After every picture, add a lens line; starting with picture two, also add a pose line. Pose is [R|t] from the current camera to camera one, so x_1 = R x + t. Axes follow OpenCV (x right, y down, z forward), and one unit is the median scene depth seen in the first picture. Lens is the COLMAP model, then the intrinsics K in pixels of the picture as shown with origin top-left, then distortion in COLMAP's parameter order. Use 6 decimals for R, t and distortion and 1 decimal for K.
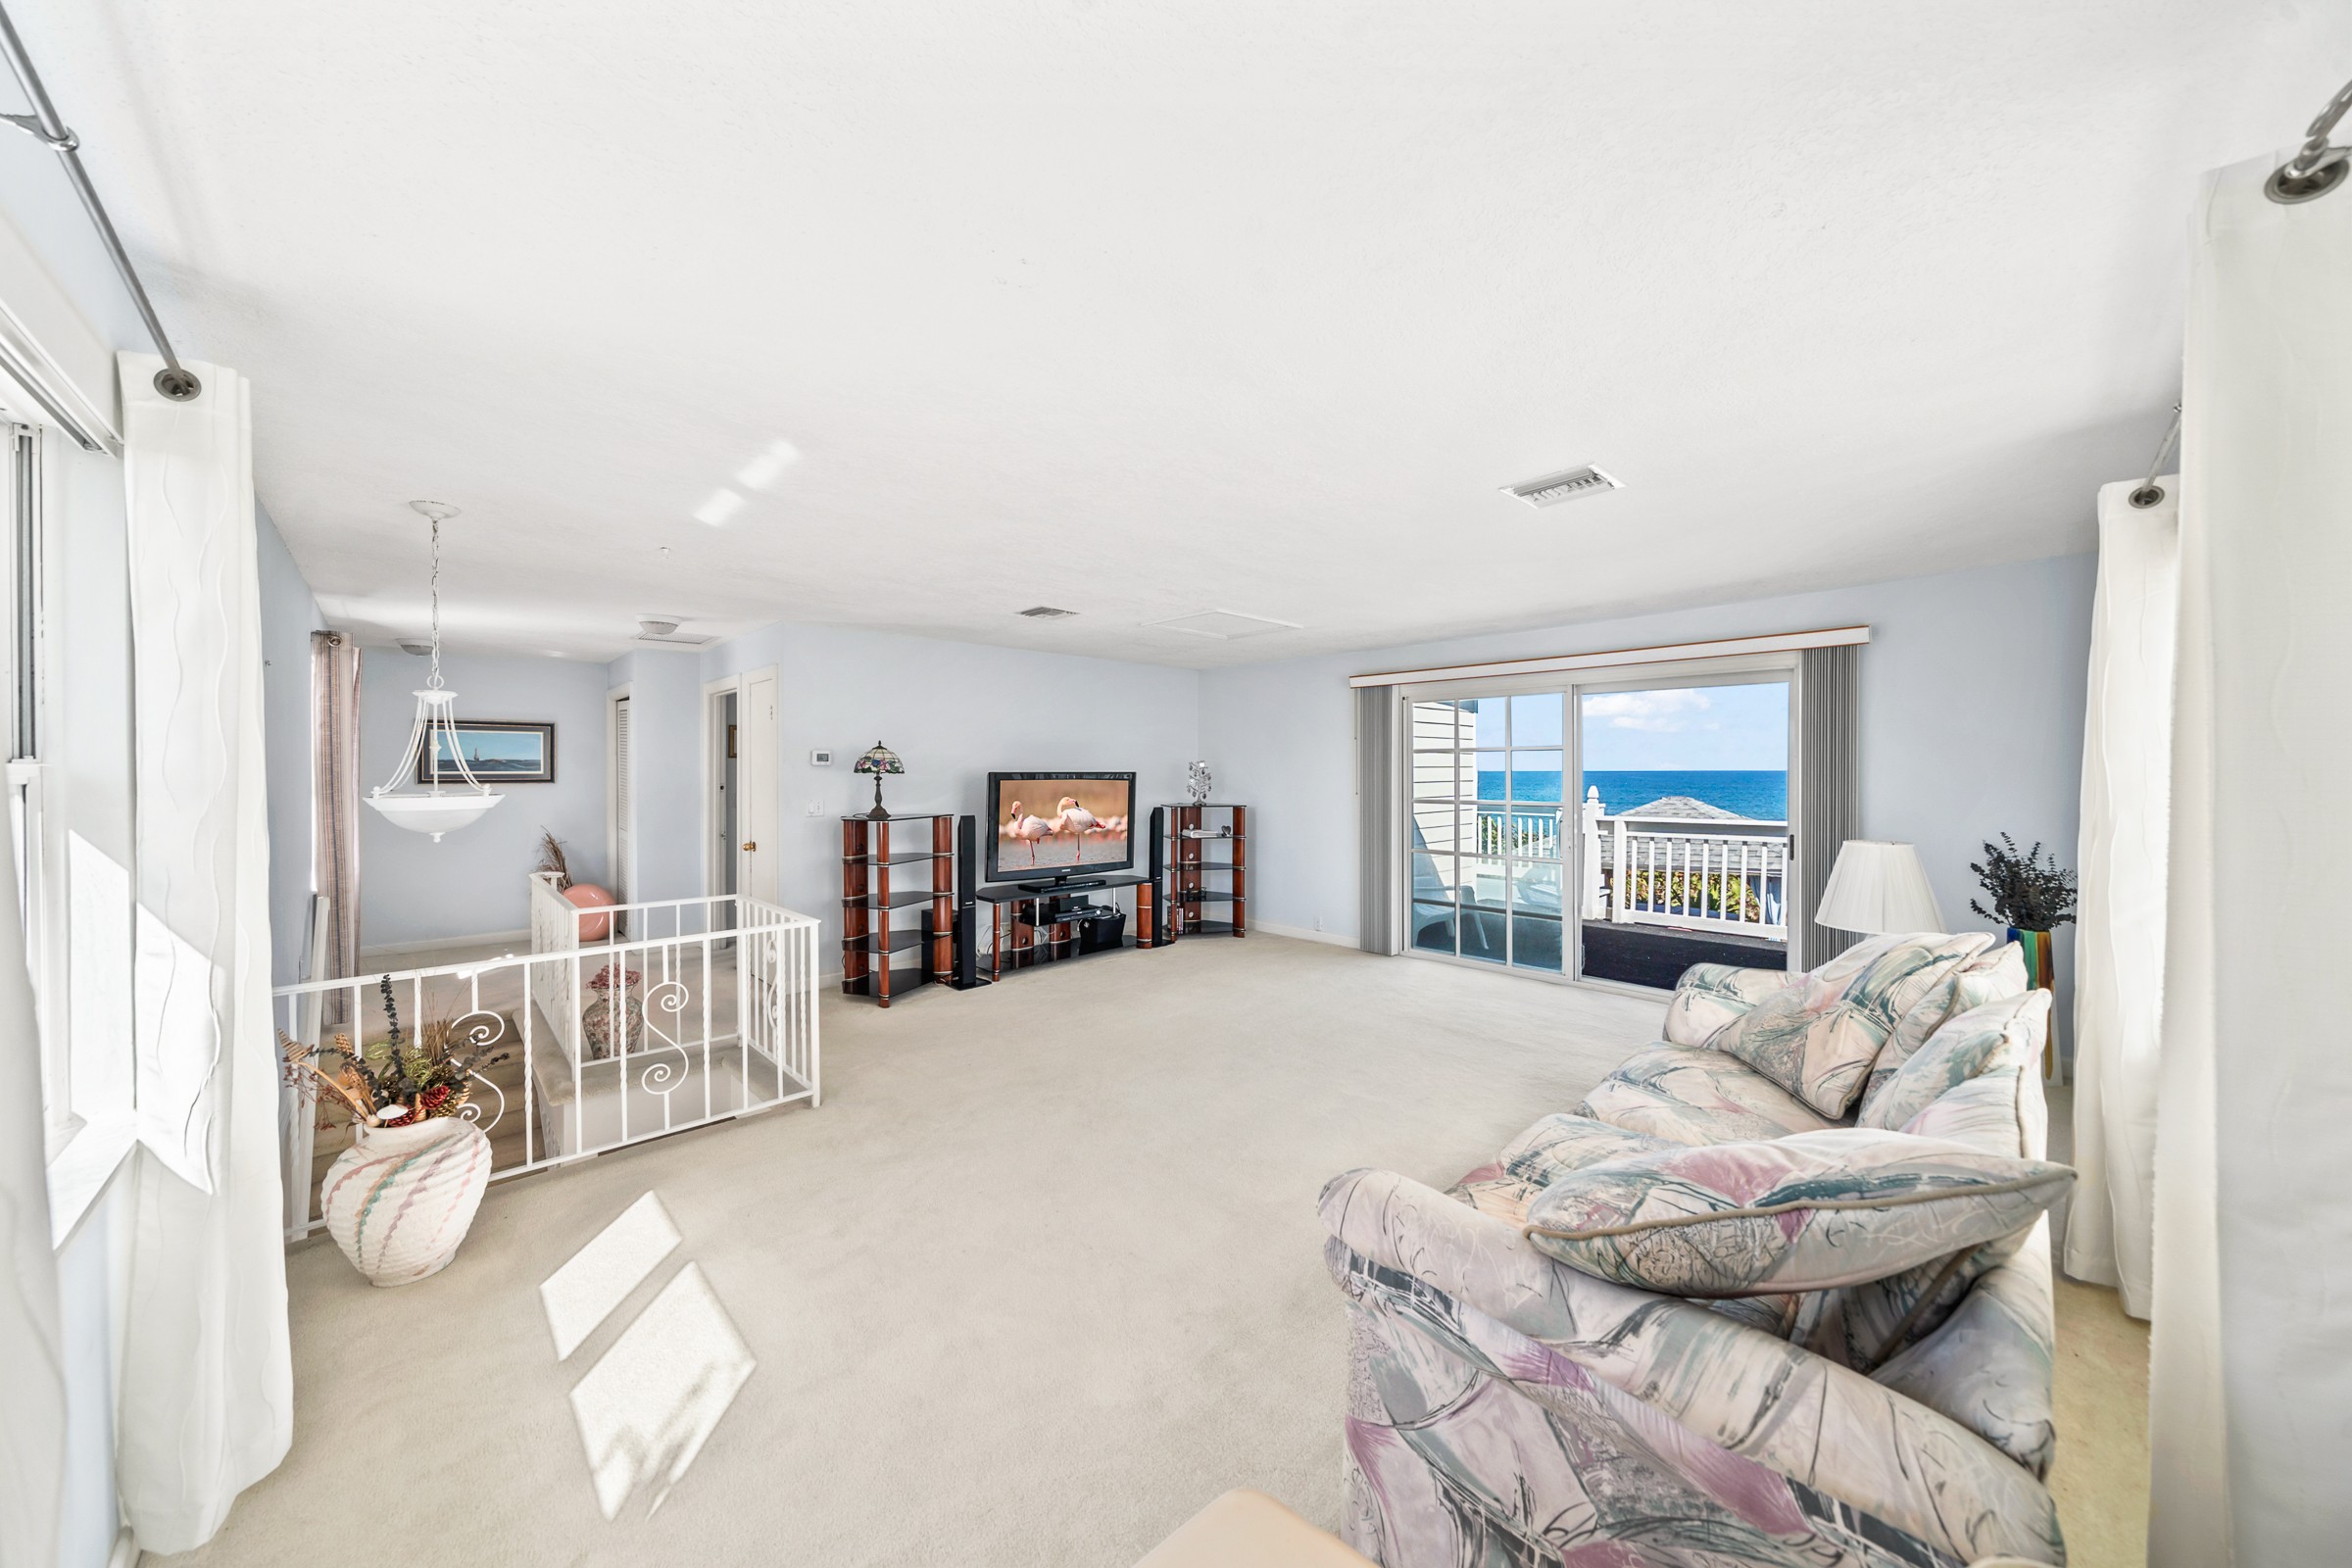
lens RADIAL K [[820.9, 0, 1223.3], [0, 820.9, 756.1], [0, 0, 1]] dist [-0.000556, -0.000009]
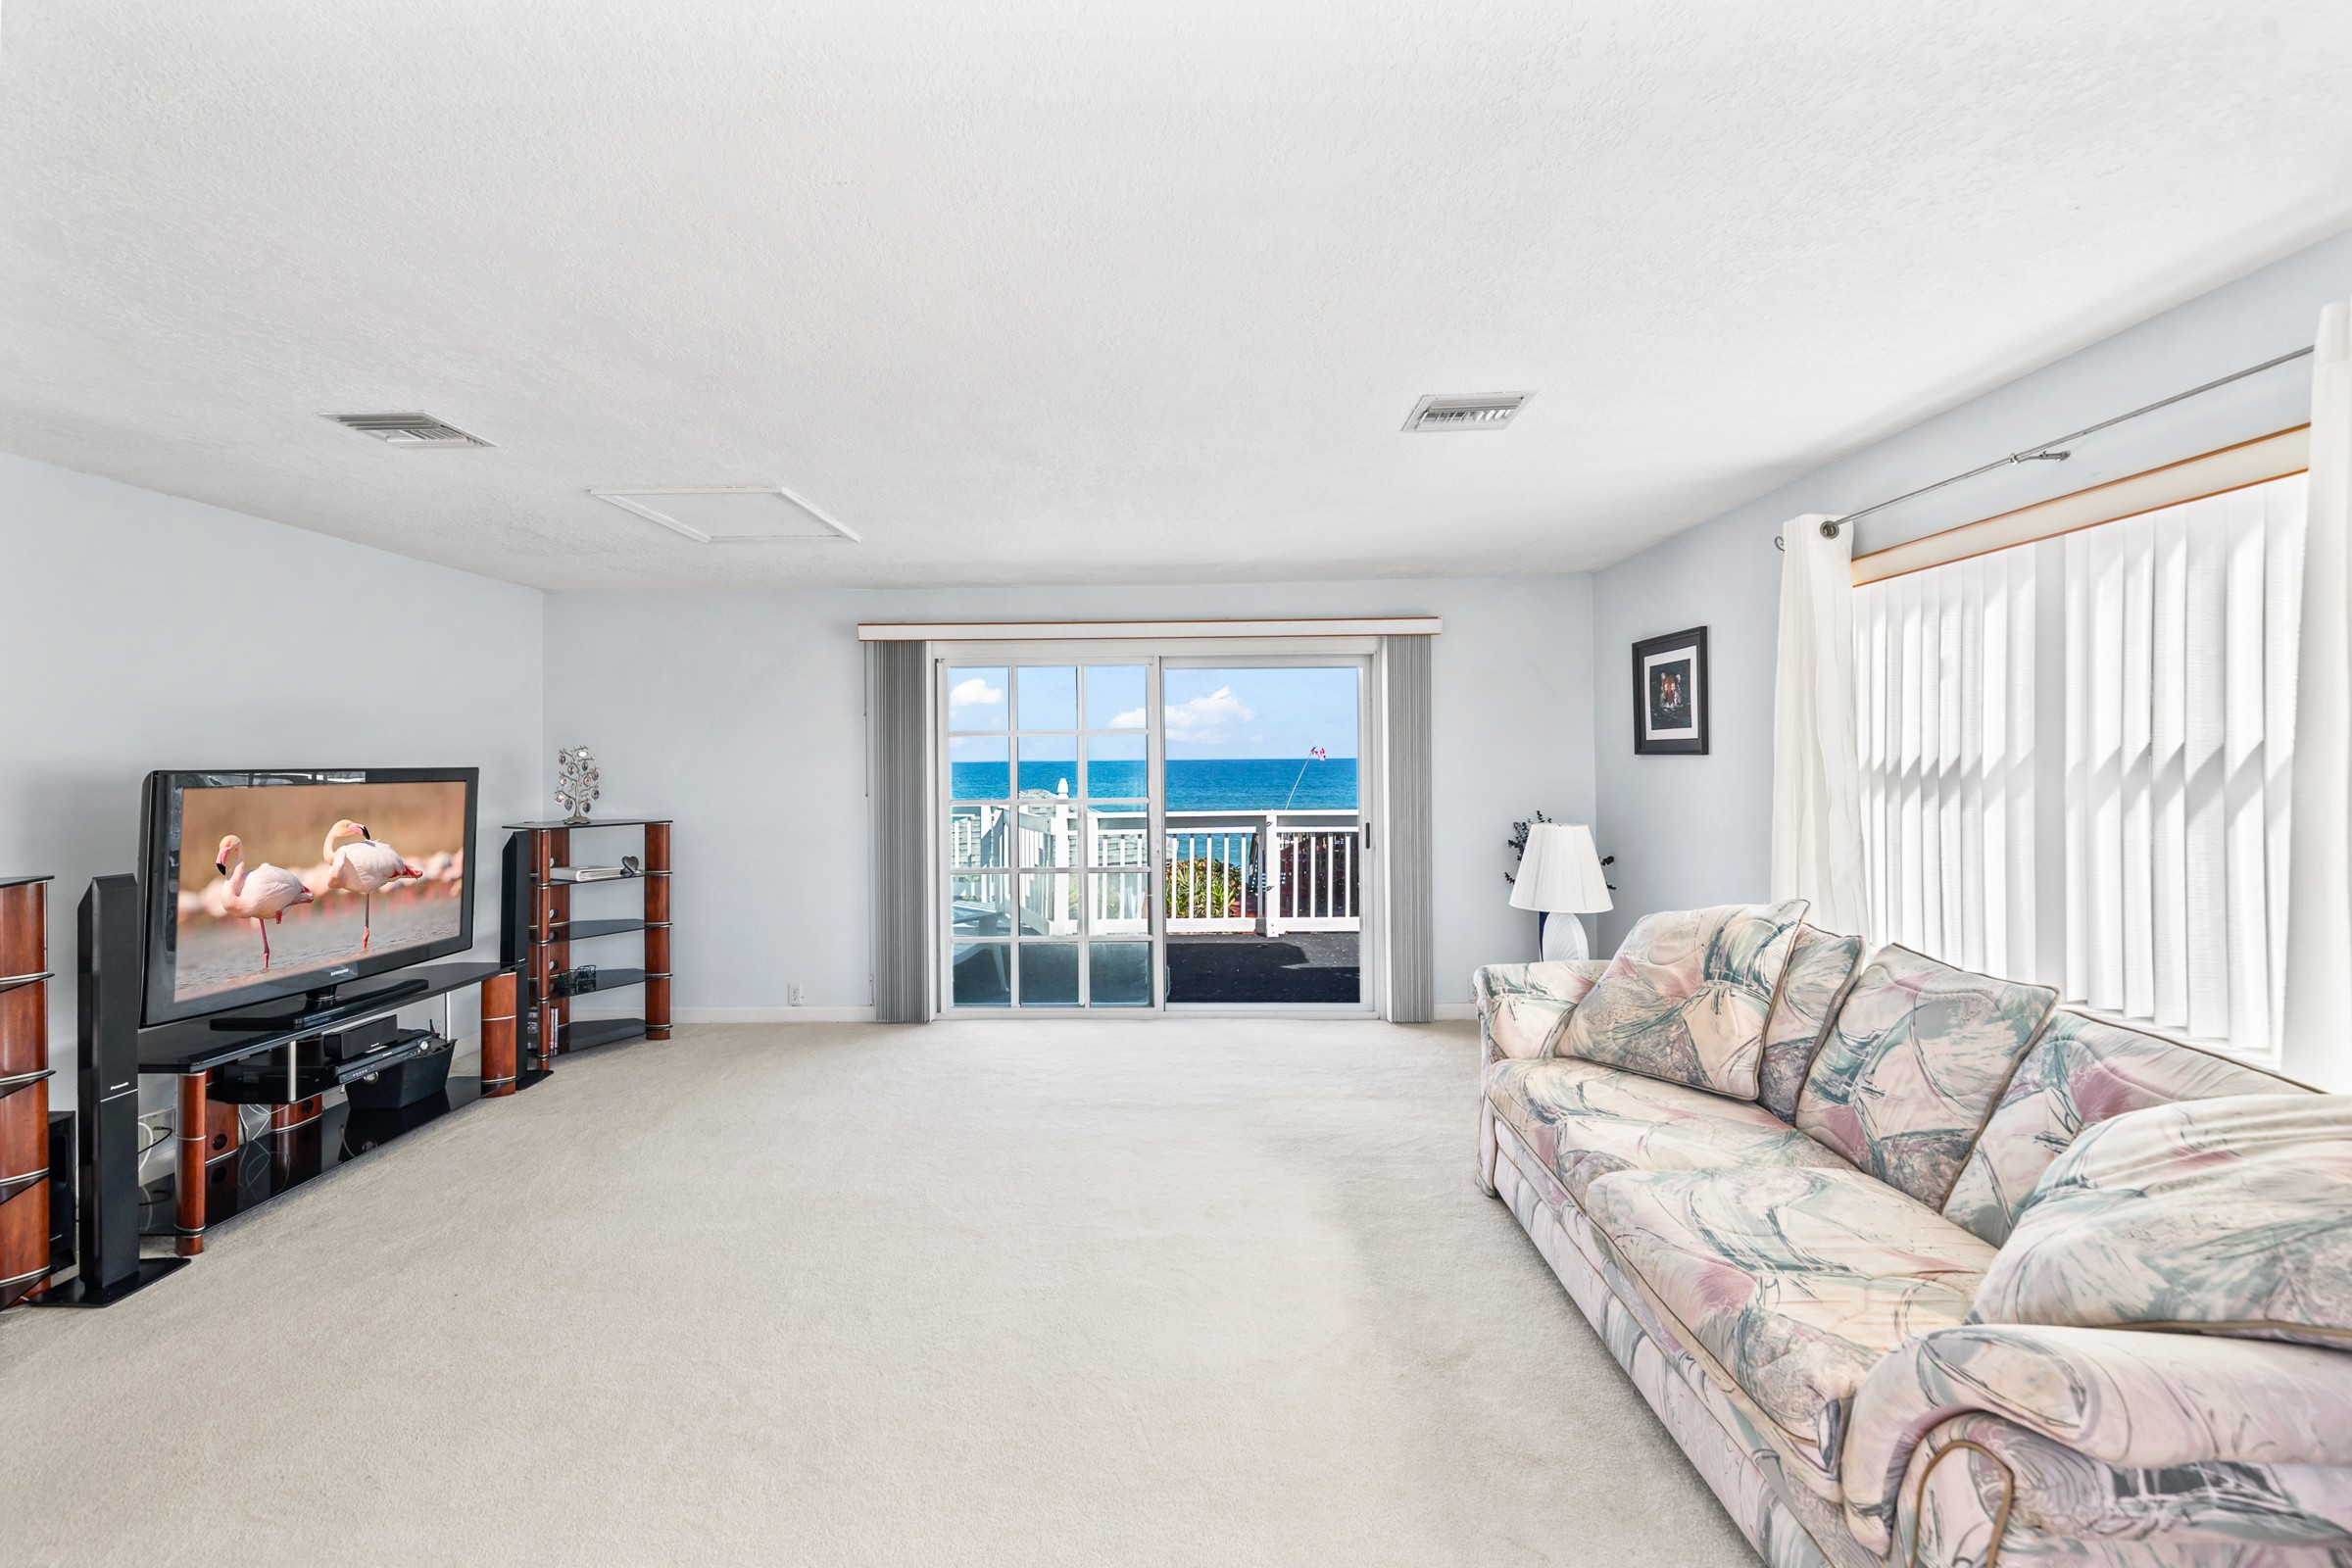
lens RADIAL K [[999.1, 0, 1180.9], [0, 999.1, 737.6], [0, 0, 1]] dist [0.005808, -0.000206]
pose [[0.726160, 0.009416, 0.687461, -0.239855], [-0.003851, 0.999946, -0.009628, 0.005054], [-0.687515, 0.004344, 0.726158, 0.230443]]
